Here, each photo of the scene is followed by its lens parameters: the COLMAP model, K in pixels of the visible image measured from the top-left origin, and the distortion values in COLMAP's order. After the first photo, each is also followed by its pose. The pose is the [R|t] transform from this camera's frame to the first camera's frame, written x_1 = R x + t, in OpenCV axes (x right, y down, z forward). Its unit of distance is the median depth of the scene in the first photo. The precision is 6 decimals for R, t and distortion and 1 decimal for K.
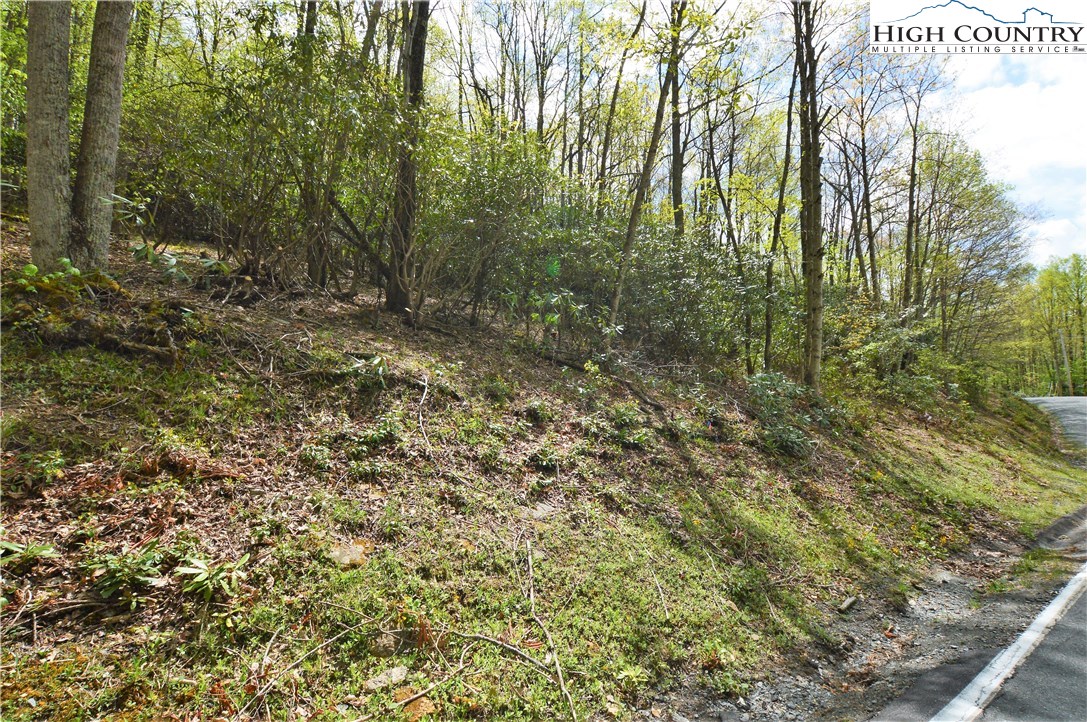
lens RADIAL K [[493.6, 0, 543.5], [0, 493.6, 361.0], [0, 0, 1]] dist [-0.024247, 0.000723]
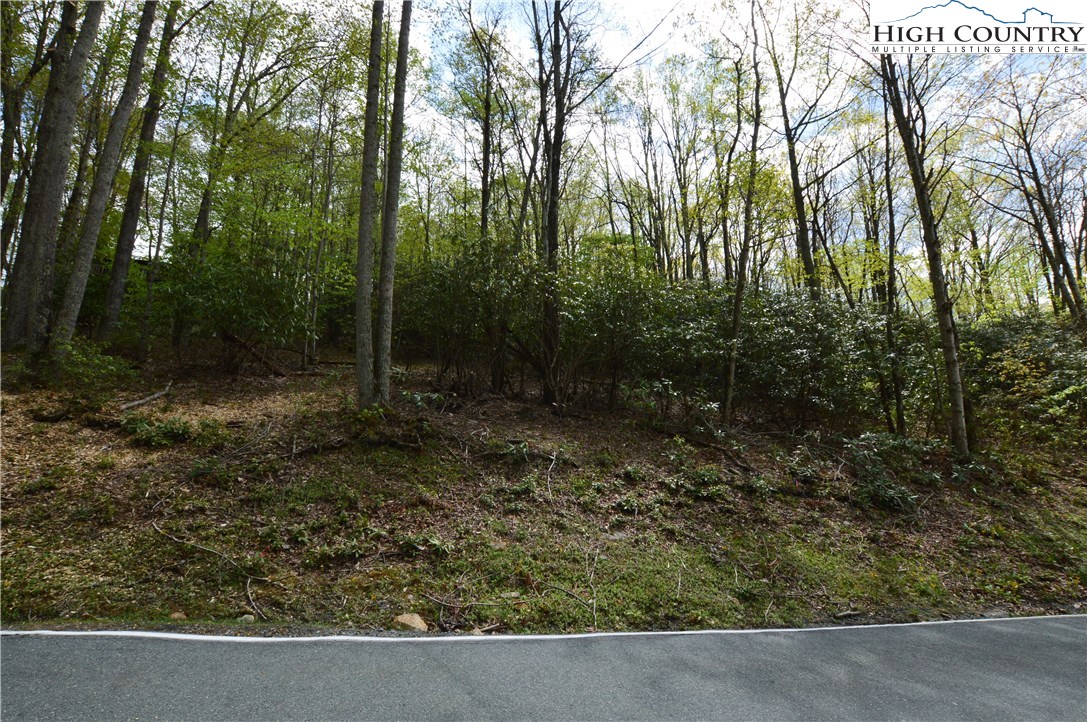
lens RADIAL K [[493.6, 0, 543.5], [0, 493.6, 361.0], [0, 0, 1]] dist [-0.024247, 0.000723]
pose [[0.927373, -0.104261, -0.359318, 0.425458], [0.055084, 0.987970, -0.144503, -0.042354], [0.370061, 0.114216, 0.921960, -0.653292]]
